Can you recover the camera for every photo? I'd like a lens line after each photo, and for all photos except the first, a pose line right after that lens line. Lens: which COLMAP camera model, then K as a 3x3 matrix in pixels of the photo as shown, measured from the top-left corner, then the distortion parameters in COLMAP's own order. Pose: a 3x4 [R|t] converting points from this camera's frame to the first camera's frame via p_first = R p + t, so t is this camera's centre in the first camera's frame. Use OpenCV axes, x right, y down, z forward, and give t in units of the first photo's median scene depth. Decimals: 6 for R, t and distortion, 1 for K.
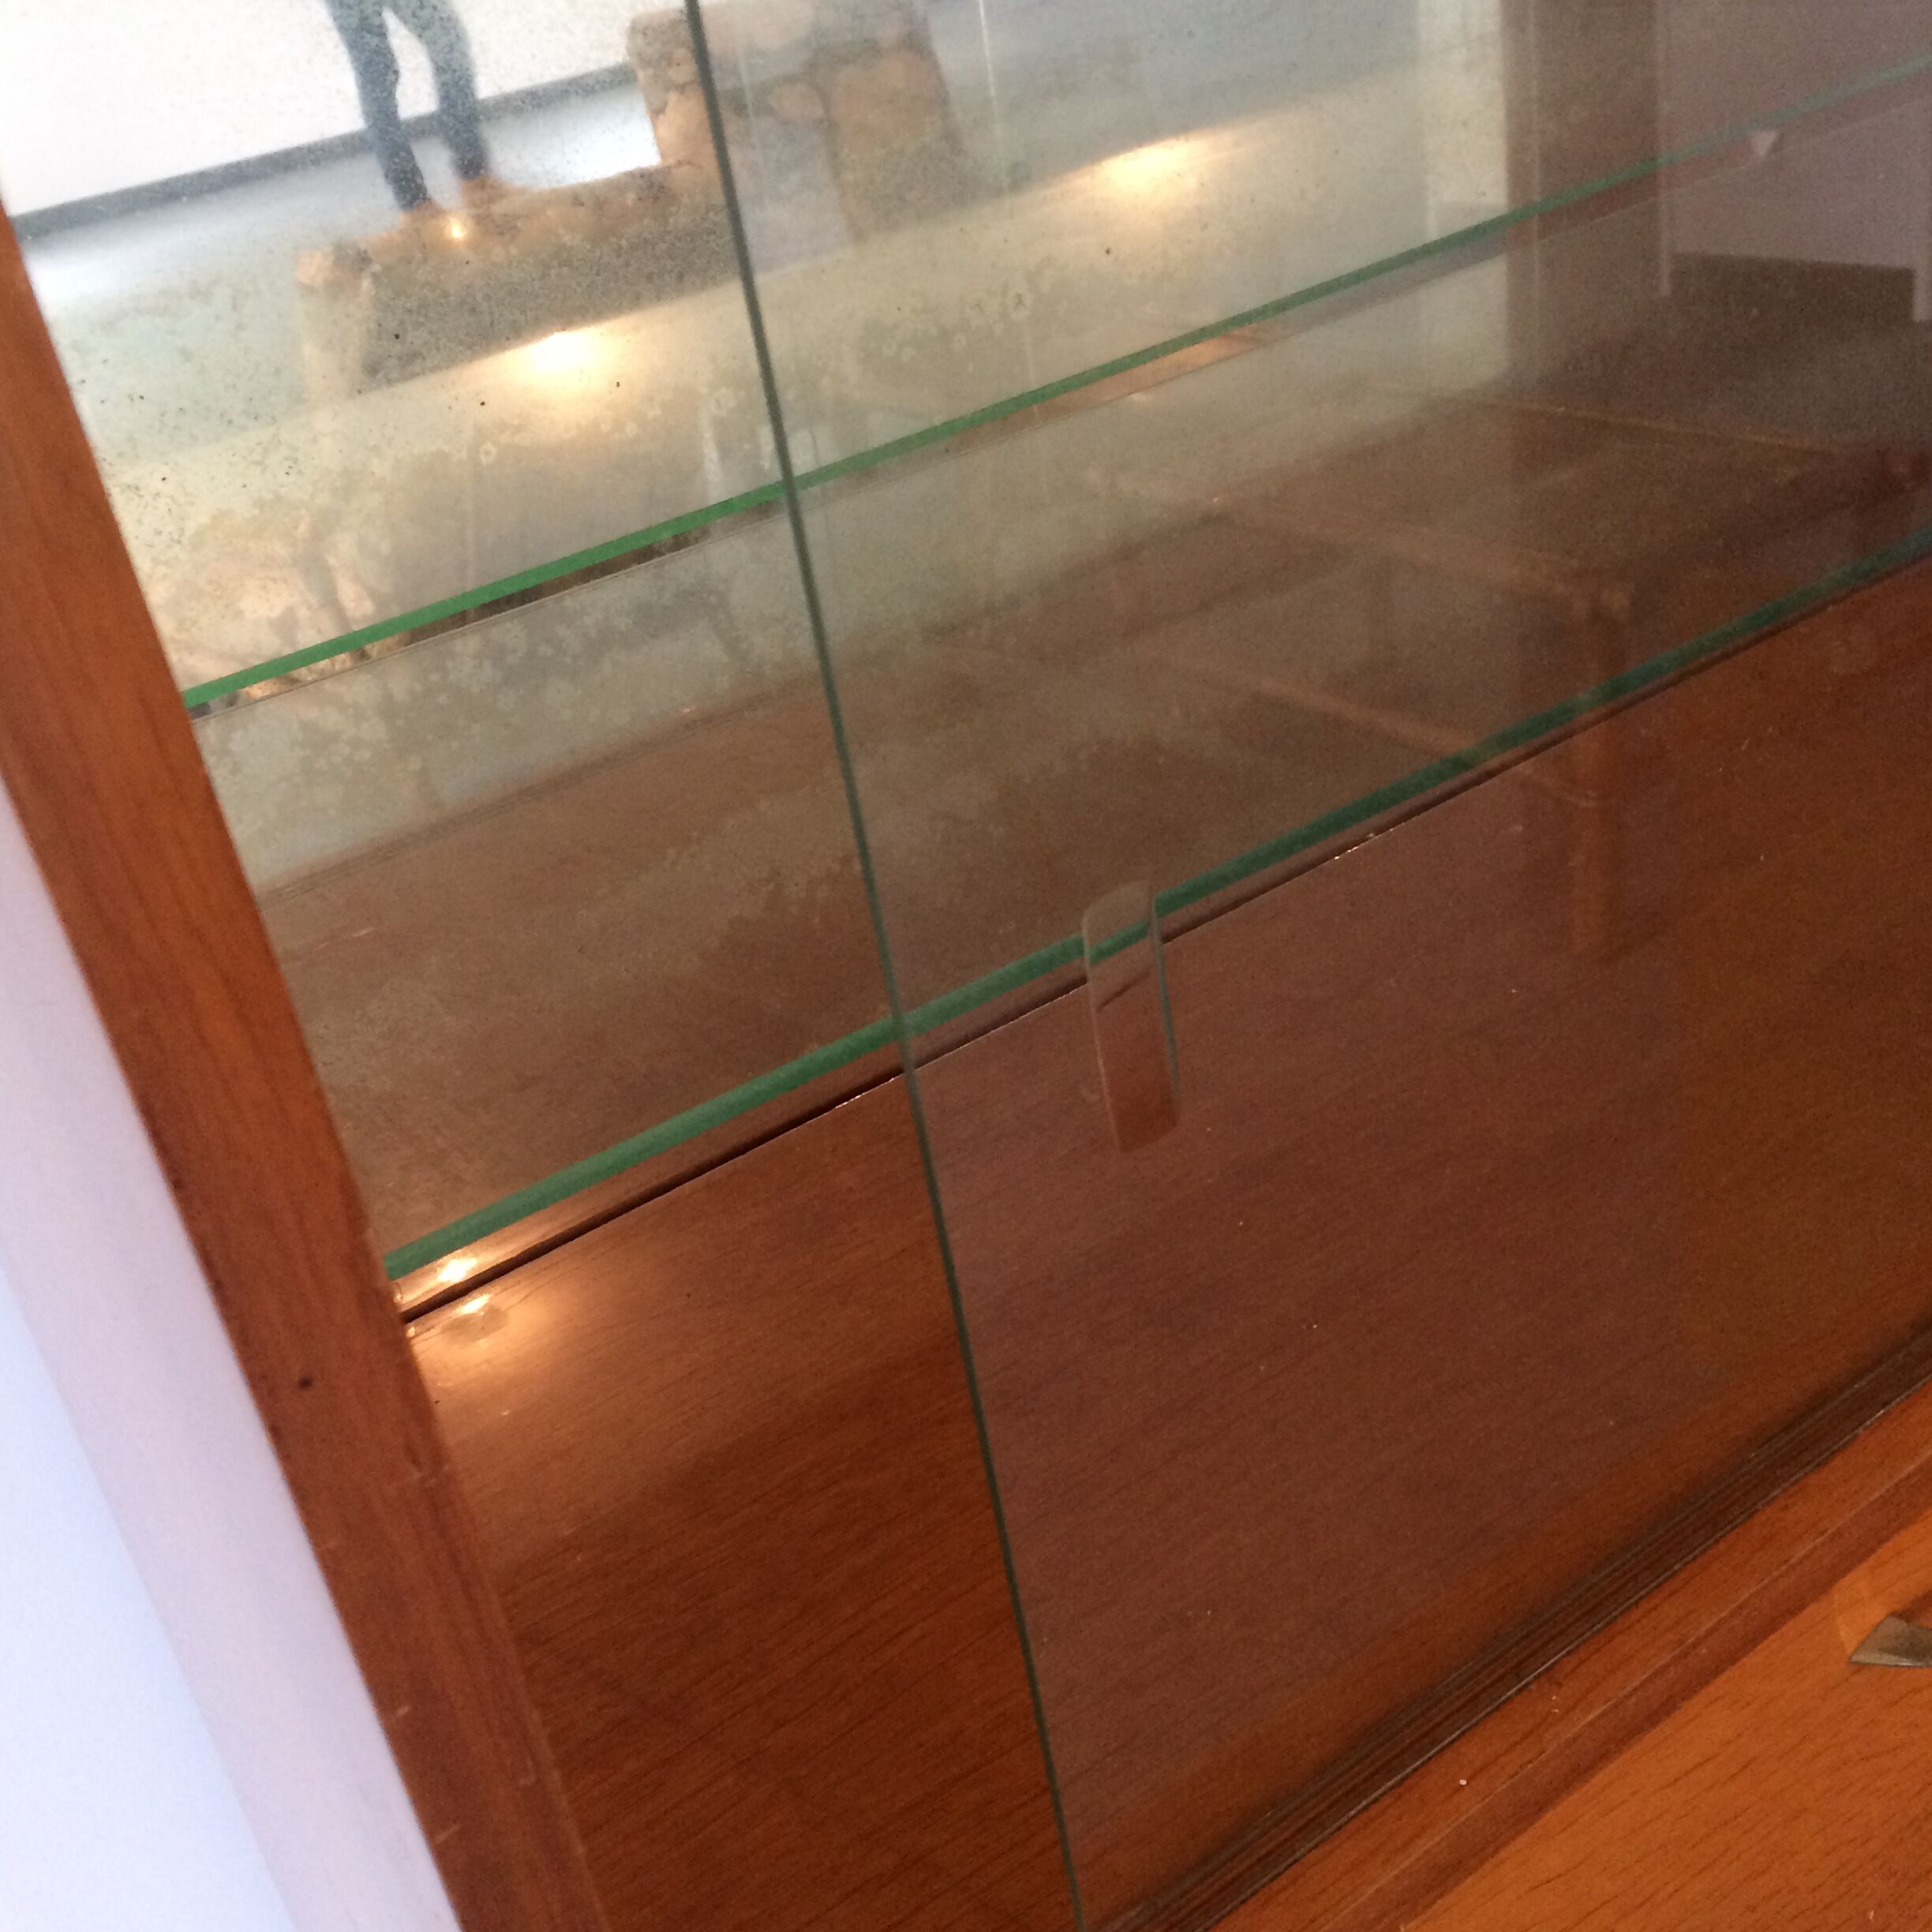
lens RADIAL K [[2319.5, 0, 966.0], [0, 2319.5, 966.0], [0, 0, 1]] dist [0.075267, 0.009799]
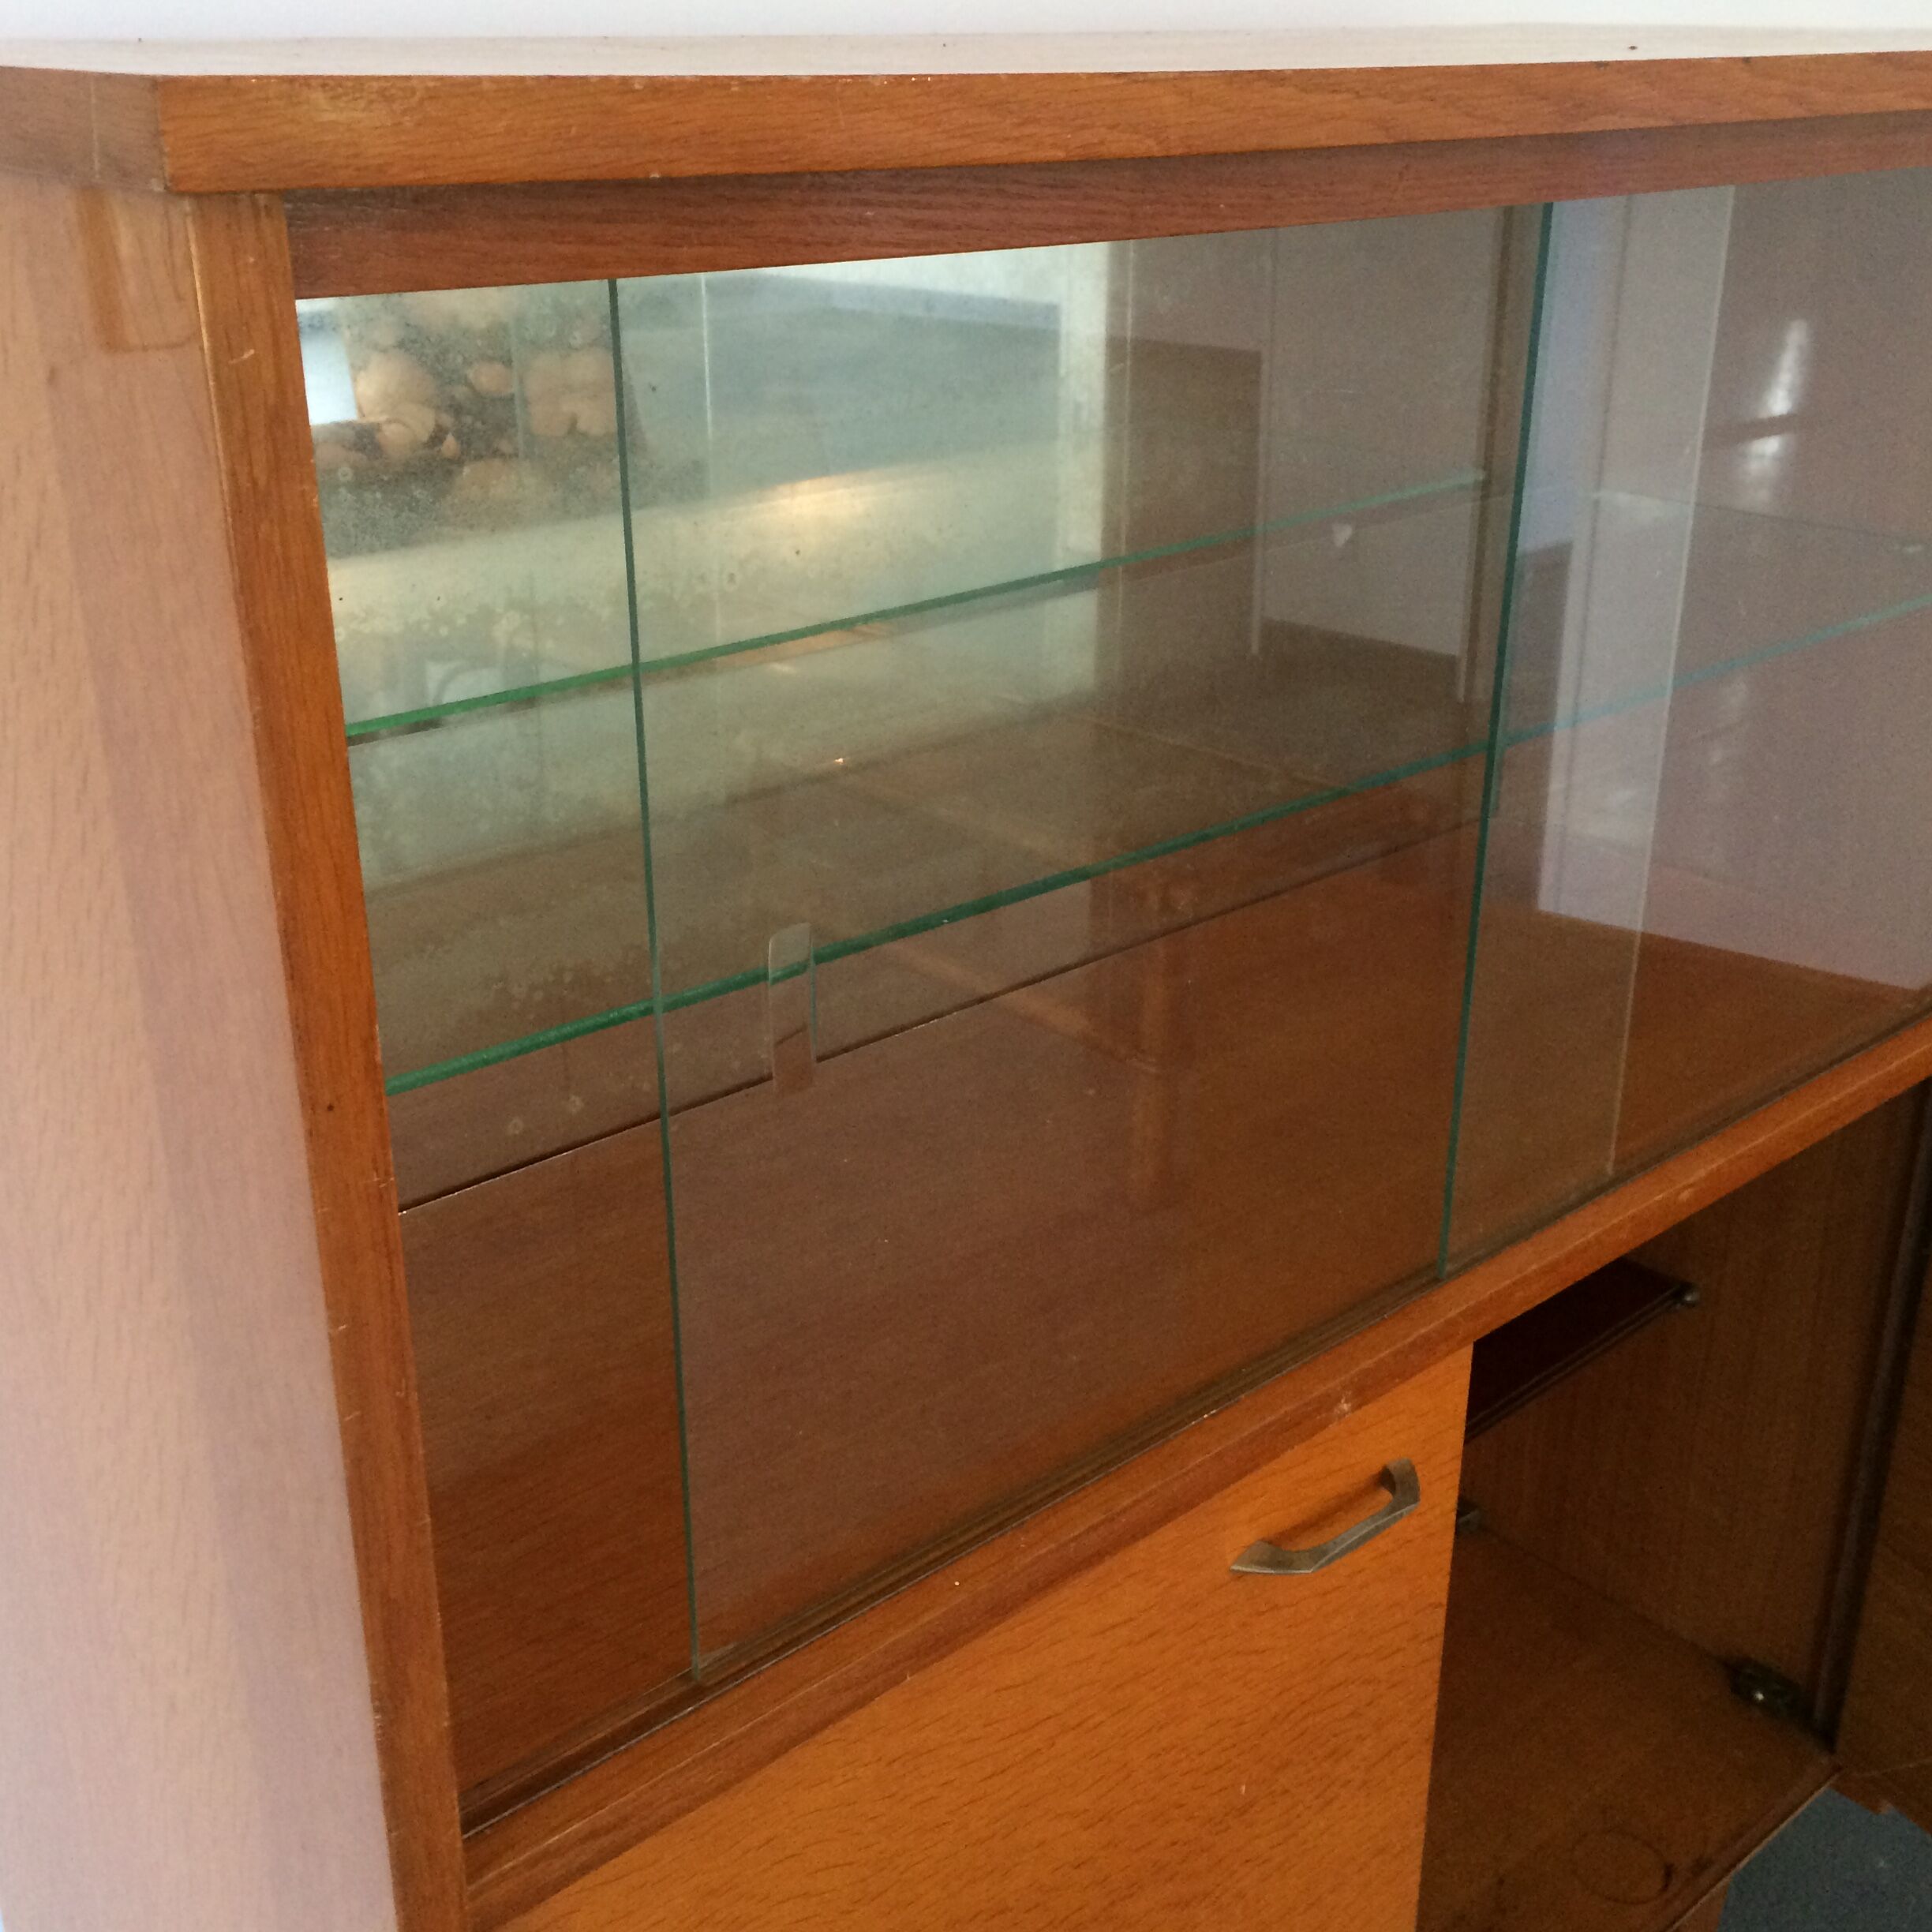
lens RADIAL K [[2319.5, 0, 966.0], [0, 2319.5, 966.0], [0, 0, 1]] dist [0.075267, 0.009799]
pose [[0.981732, 0.097758, 0.163233, -0.041454], [-0.077413, 0.988920, -0.126666, 0.100695], [-0.173807, 0.111716, 0.978423, -0.327525]]
